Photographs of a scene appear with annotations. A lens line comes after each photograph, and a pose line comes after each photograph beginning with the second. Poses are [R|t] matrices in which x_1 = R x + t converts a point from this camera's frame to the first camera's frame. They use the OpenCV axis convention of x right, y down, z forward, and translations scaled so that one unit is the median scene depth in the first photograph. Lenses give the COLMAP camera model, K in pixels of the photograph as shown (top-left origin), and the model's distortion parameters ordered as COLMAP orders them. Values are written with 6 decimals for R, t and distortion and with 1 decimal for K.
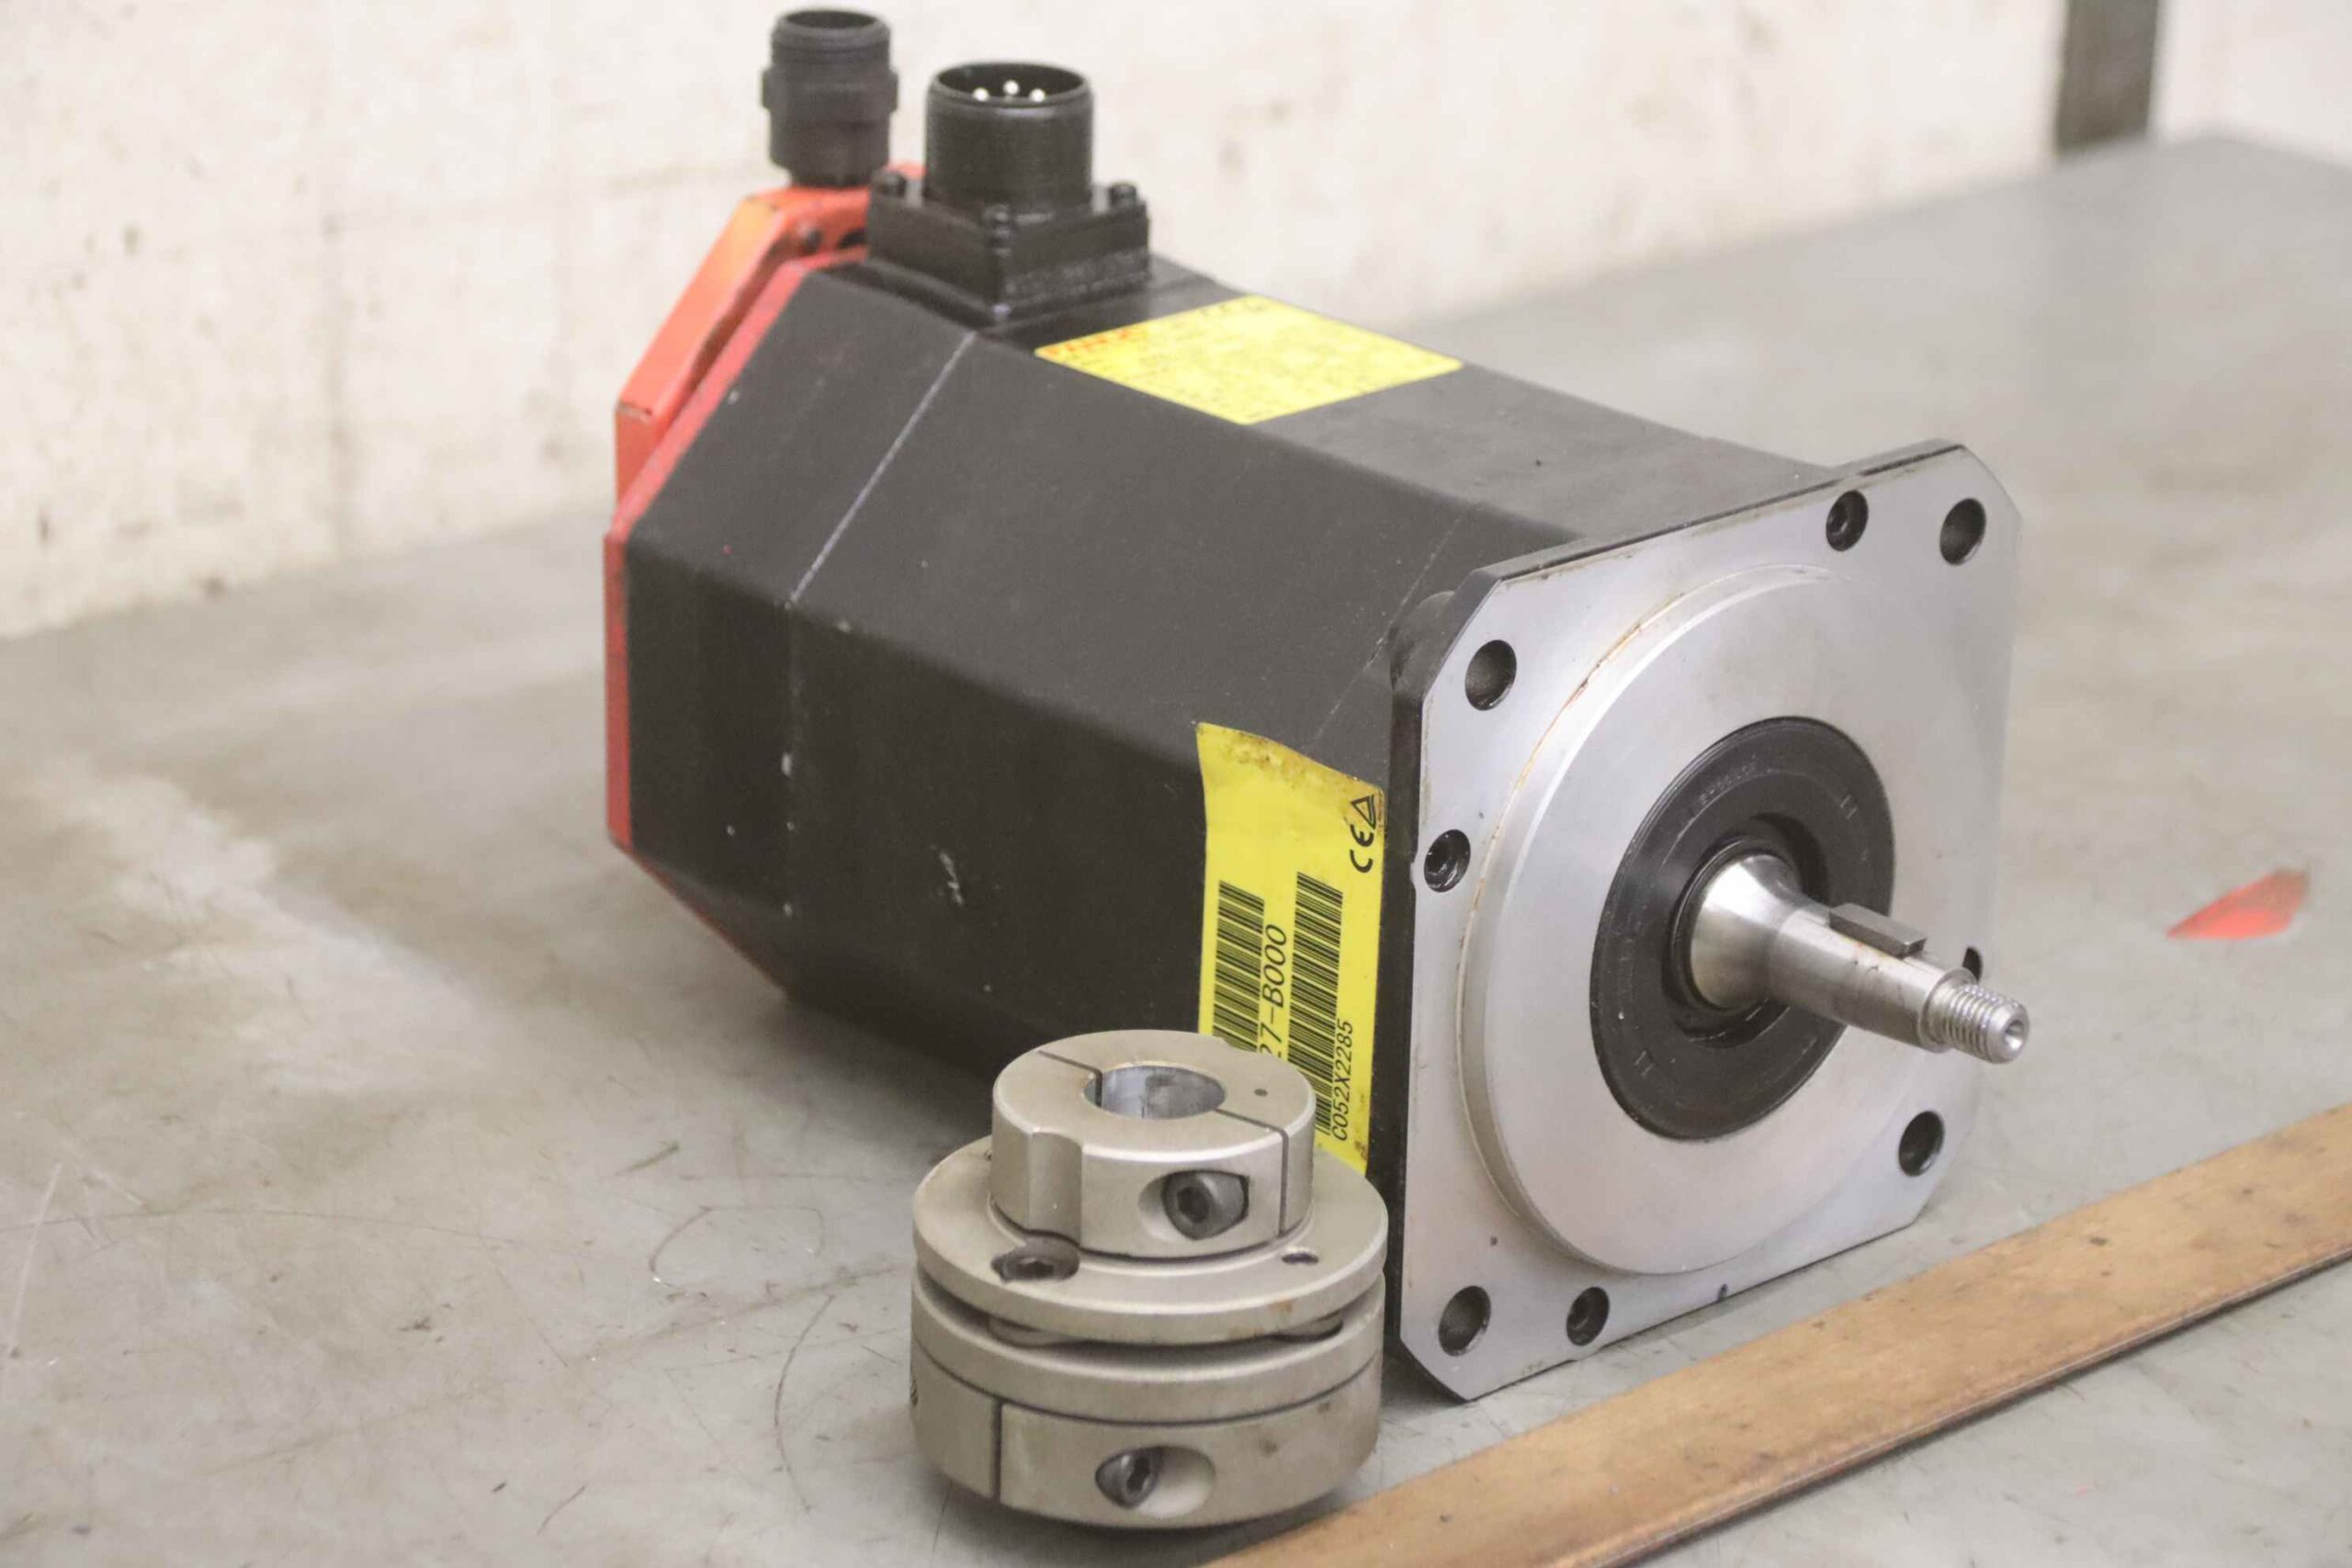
lens RADIAL K [[6829.0, 0, 1176.0], [0, 6829.0, 784.0], [0, 0, 1]] dist [0.393717, -0.310341]
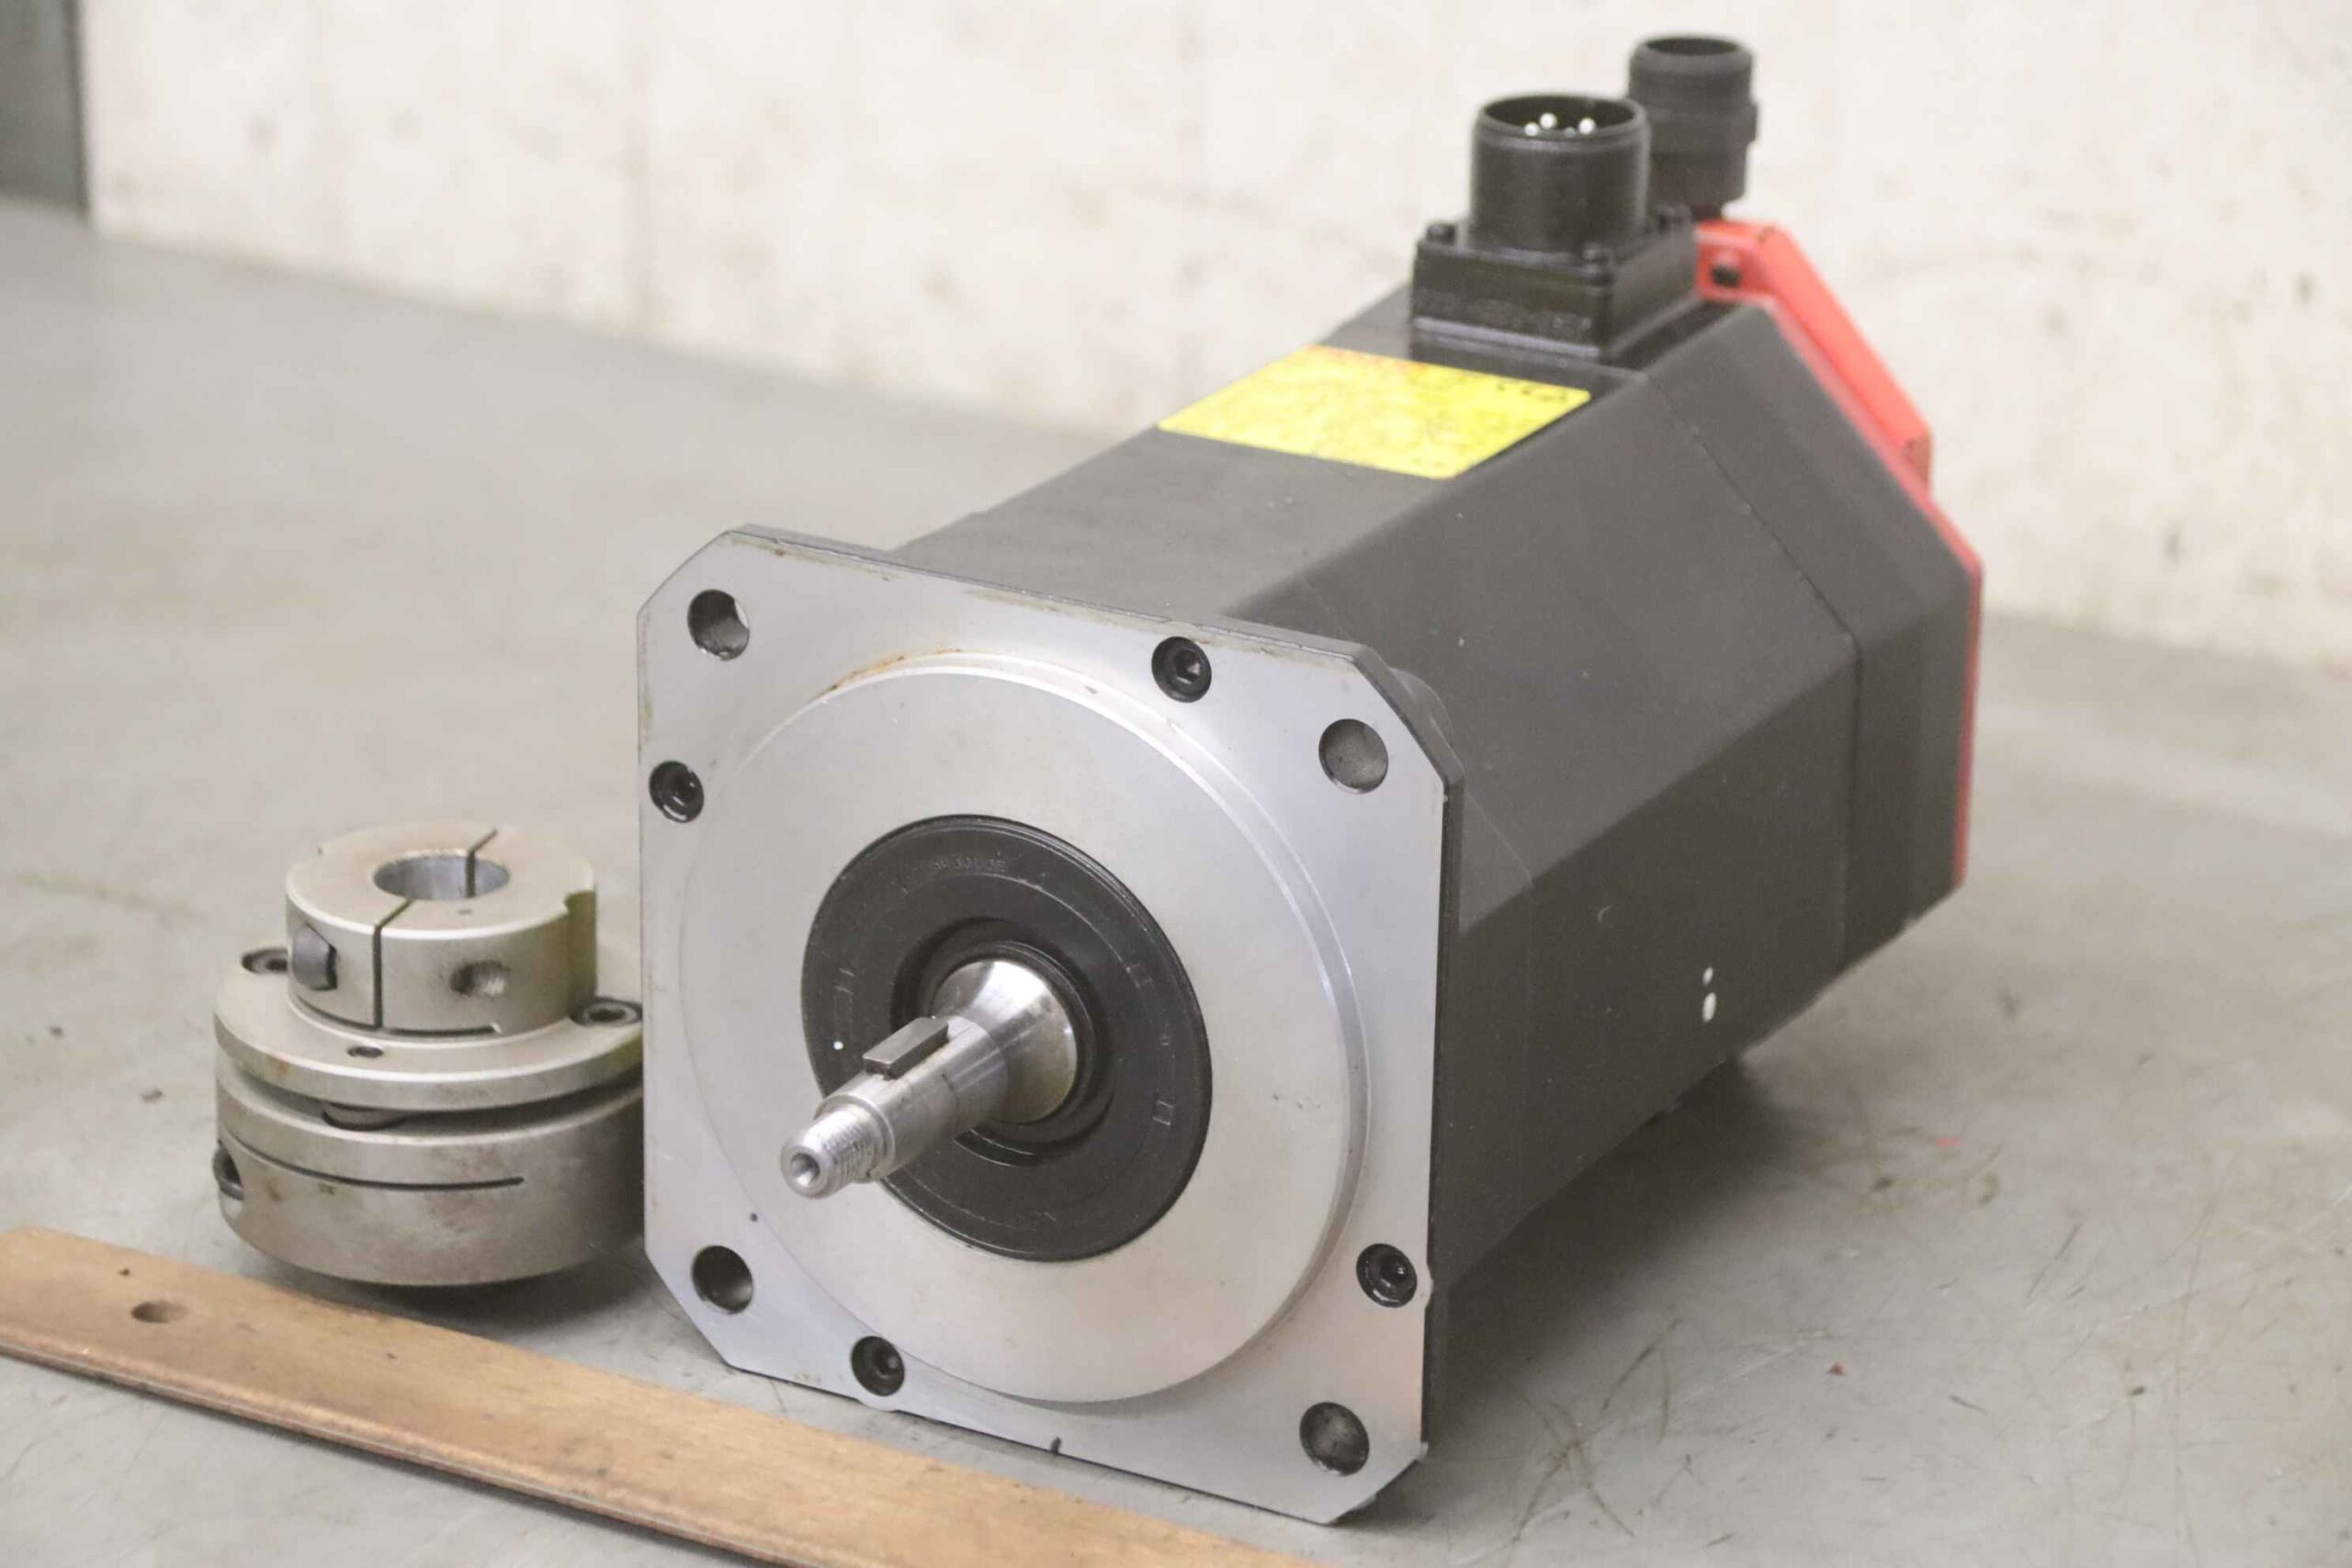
lens RADIAL K [[7012.1, 0, 1176.0], [0, 7012.1, 784.0], [0, 0, 1]] dist [0.498508, 0.535577]
pose [[0.240221, 0.294281, -0.925037, 0.968143], [-0.327791, 0.921558, 0.208050, -0.218659], [0.913700, 0.253240, 0.317840, 0.709084]]
